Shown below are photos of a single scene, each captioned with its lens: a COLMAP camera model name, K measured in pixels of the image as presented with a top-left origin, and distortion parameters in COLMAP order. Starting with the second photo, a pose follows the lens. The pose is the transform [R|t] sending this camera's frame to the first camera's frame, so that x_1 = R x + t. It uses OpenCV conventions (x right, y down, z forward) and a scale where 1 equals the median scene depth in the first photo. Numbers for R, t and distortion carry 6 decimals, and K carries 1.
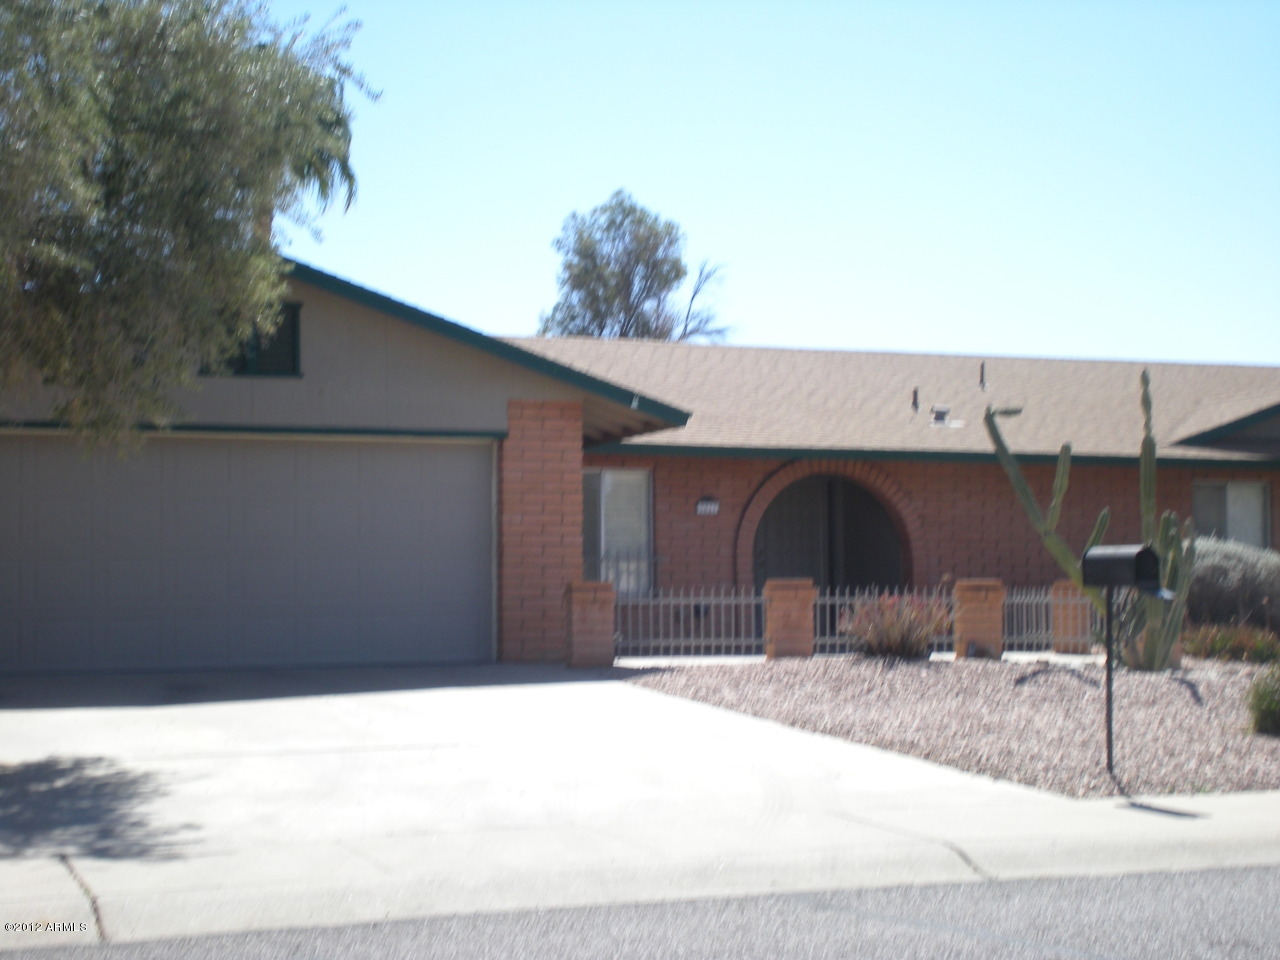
lens RADIAL K [[1963.4, 0, 641.9], [0, 1963.4, 528.6], [0, 0, 1]] dist [0.333576, 0.031567]
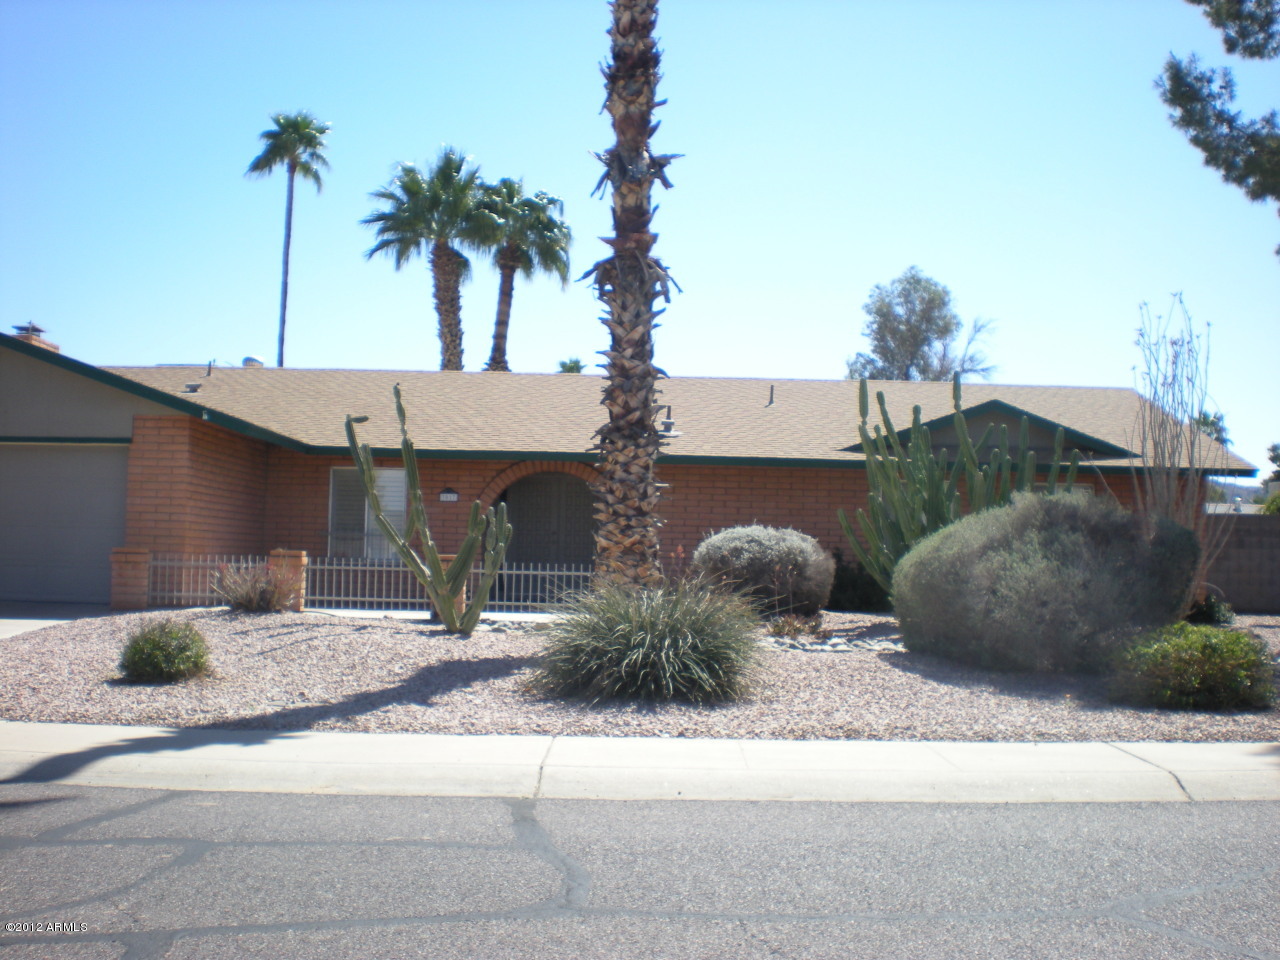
lens RADIAL K [[1414.2, 0, 640.0], [0, 1414.2, 480.0], [0, 0, 1]] dist [-0.091763, -0.147729]
pose [[0.935369, 0.004596, -0.353642, 0.479347], [-0.014682, 0.999558, -0.025841, 0.000048], [0.353367, 0.029363, 0.935024, 0.168393]]
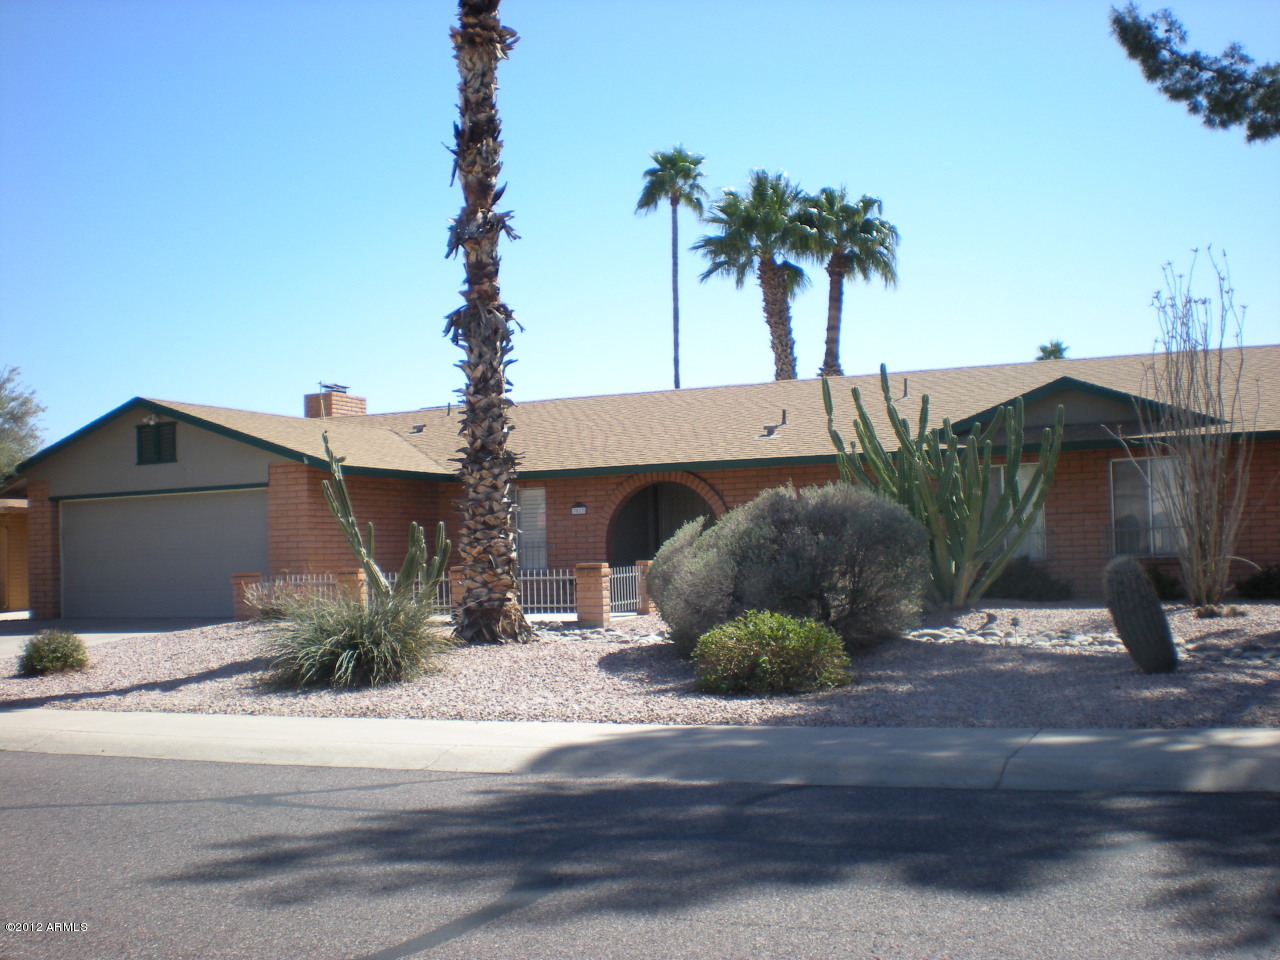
lens RADIAL K [[1408.9, 0, 640.0], [0, 1408.9, 480.0], [0, 0, 1]] dist [-0.094233, 0.025133]
pose [[0.710850, -0.054223, -0.701250, 0.794233], [0.046512, 0.998465, -0.030057, -0.000073], [0.701804, -0.011251, 0.712281, 0.285276]]
